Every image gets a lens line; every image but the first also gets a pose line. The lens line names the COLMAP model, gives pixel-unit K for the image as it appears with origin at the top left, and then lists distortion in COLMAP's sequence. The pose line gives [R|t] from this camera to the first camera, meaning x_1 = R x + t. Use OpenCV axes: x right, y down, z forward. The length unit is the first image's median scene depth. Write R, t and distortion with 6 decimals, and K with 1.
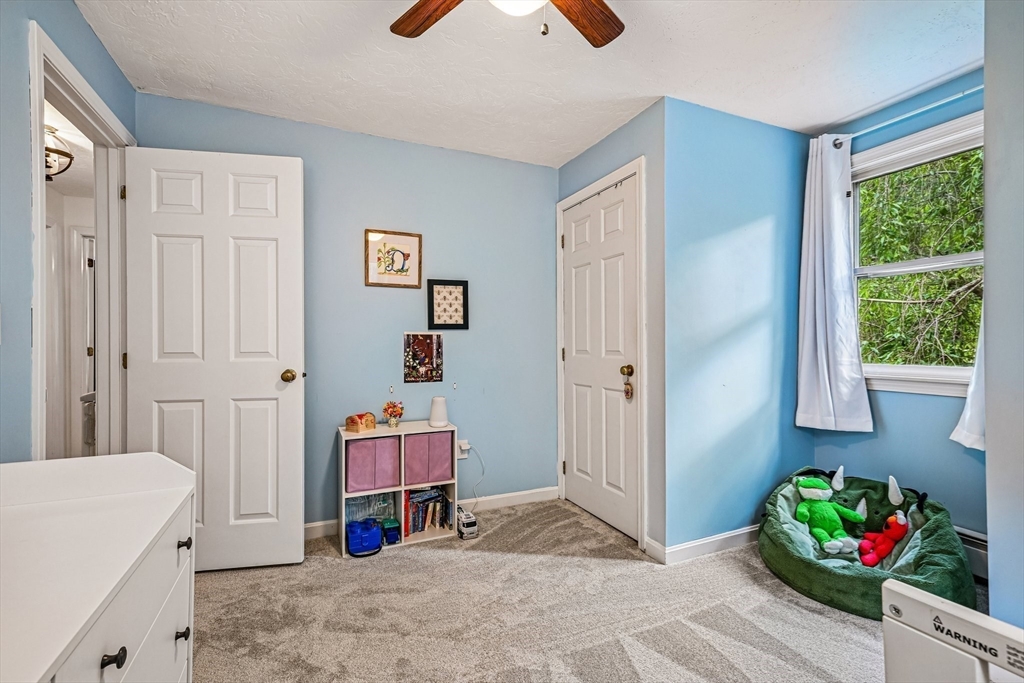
lens RADIAL K [[455.0, 0, 512.0], [0, 455.0, 341.5], [0, 0, 1]] dist [0.002335, 0.000281]
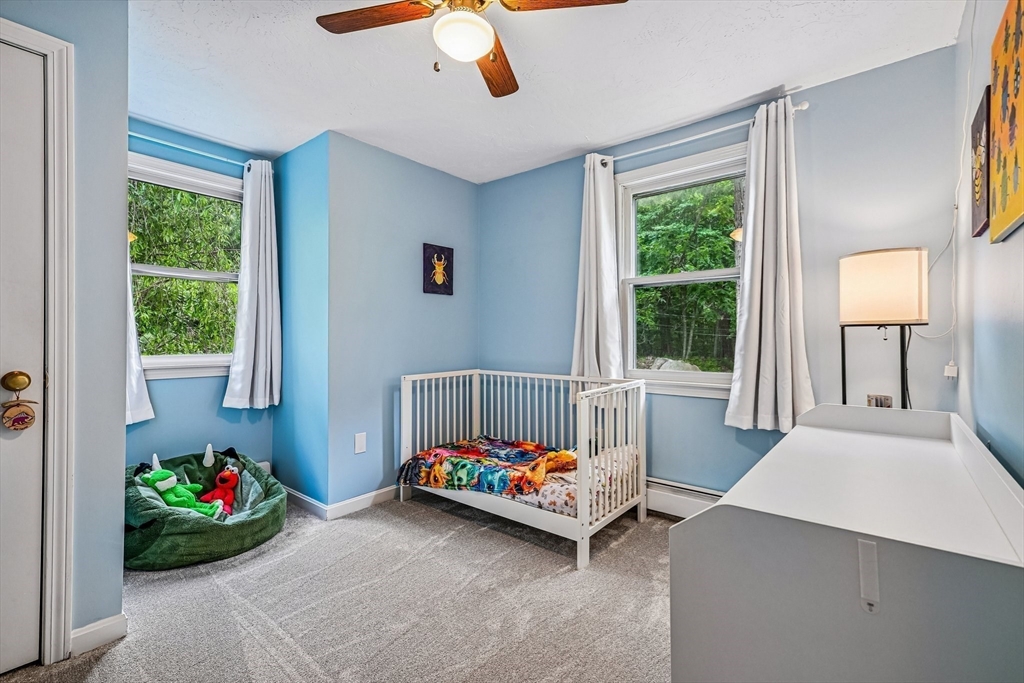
lens RADIAL K [[455.0, 0, 512.0], [0, 455.0, 341.5], [0, 0, 1]] dist [0.002335, 0.000281]
pose [[-0.444532, 0.000625, 0.895763, -0.633353], [-0.003120, 0.999993, -0.002246, 0.017690], [-0.895757, -0.003793, -0.444527, 0.813241]]
